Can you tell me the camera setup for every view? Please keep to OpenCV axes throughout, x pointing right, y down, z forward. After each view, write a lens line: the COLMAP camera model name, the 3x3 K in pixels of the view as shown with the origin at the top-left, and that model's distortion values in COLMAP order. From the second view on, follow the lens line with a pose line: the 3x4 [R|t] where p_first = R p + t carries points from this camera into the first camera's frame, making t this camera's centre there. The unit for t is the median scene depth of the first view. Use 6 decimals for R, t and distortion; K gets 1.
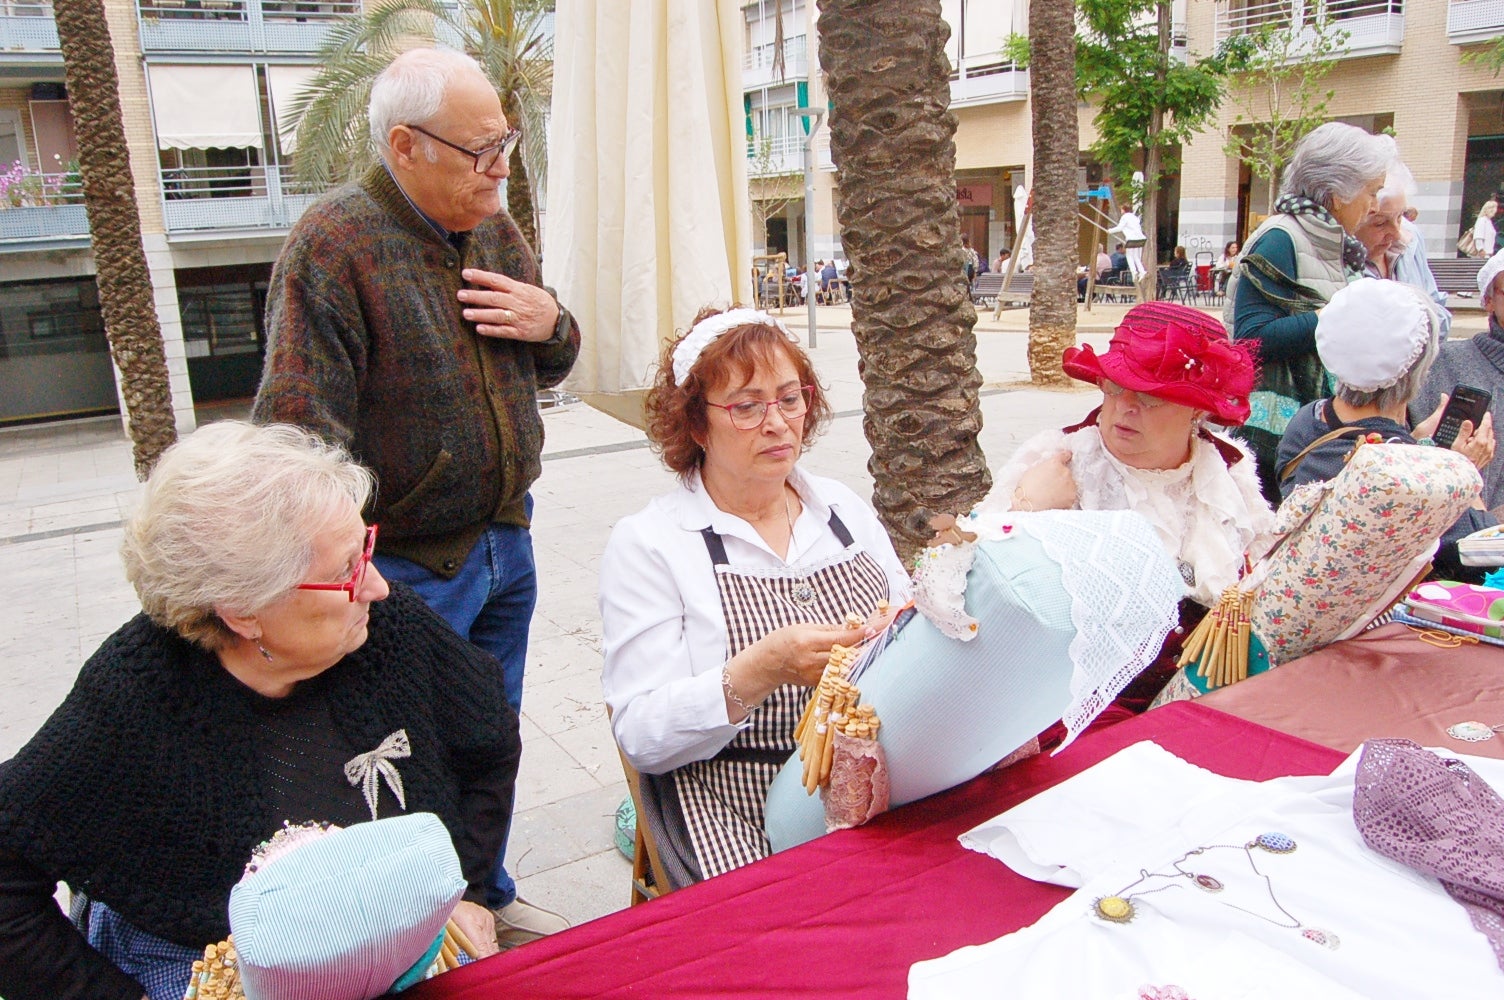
lens RADIAL K [[1170.2, 0, 745.8], [0, 1170.2, 537.9], [0, 0, 1]] dist [-0.061214, 0.008763]
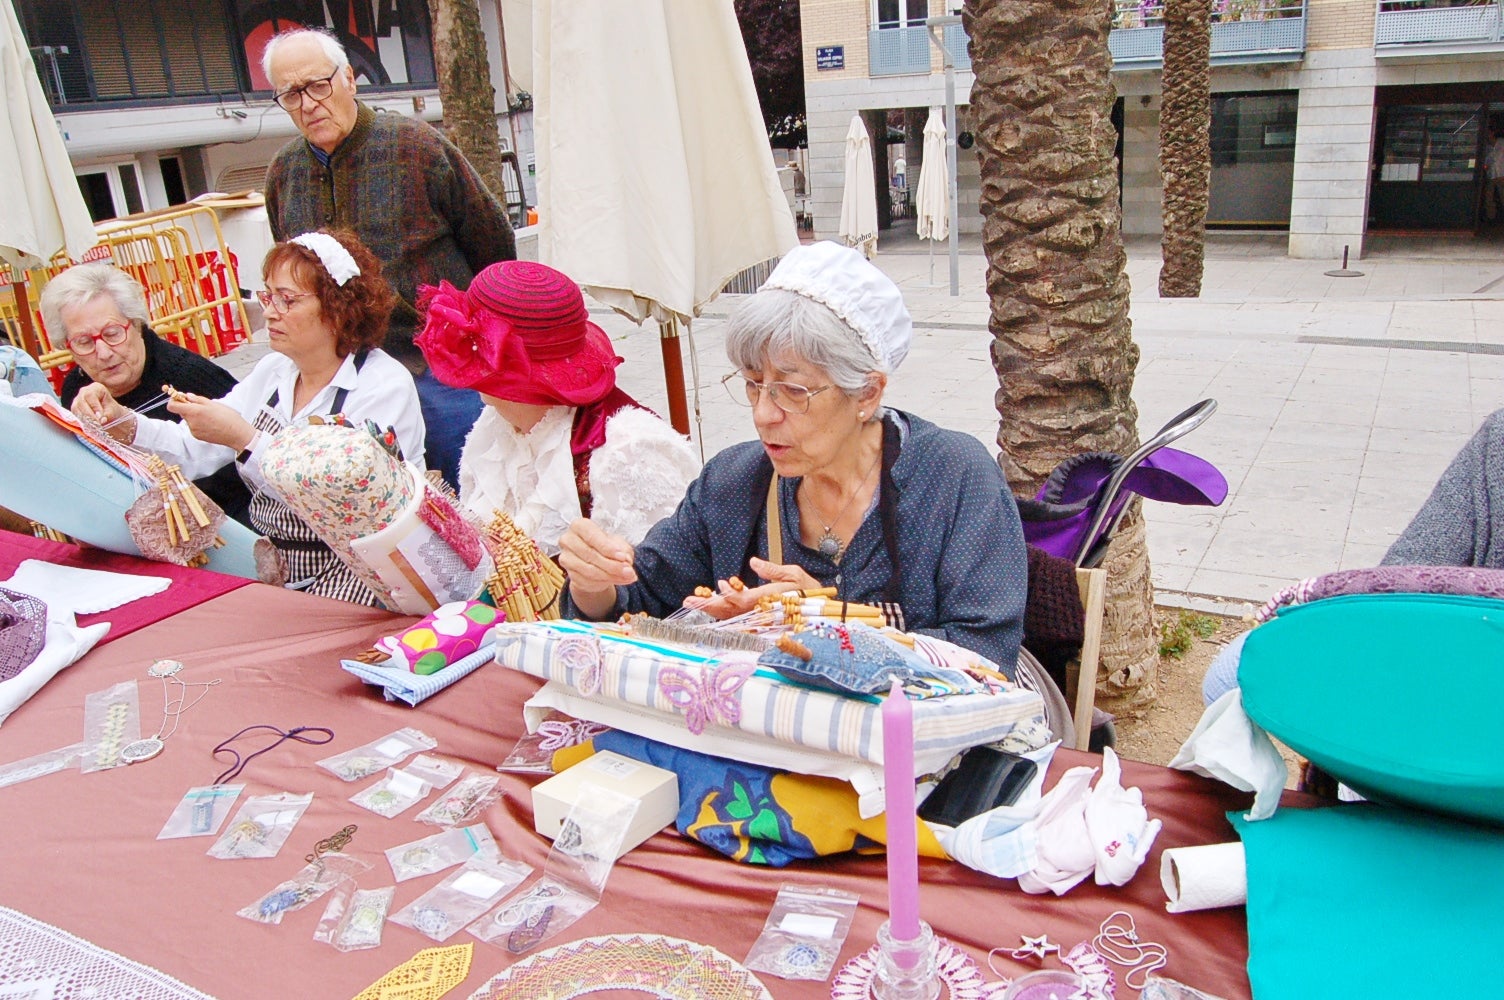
lens RADIAL K [[1170.2, 0, 745.8], [0, 1170.2, 537.9], [0, 0, 1]] dist [-0.061214, 0.008763]
pose [[0.484716, 0.321134, -0.813587, 0.249783], [-0.186812, 0.946709, 0.262380, -0.050063], [0.854489, 0.024808, 0.518877, 0.120092]]
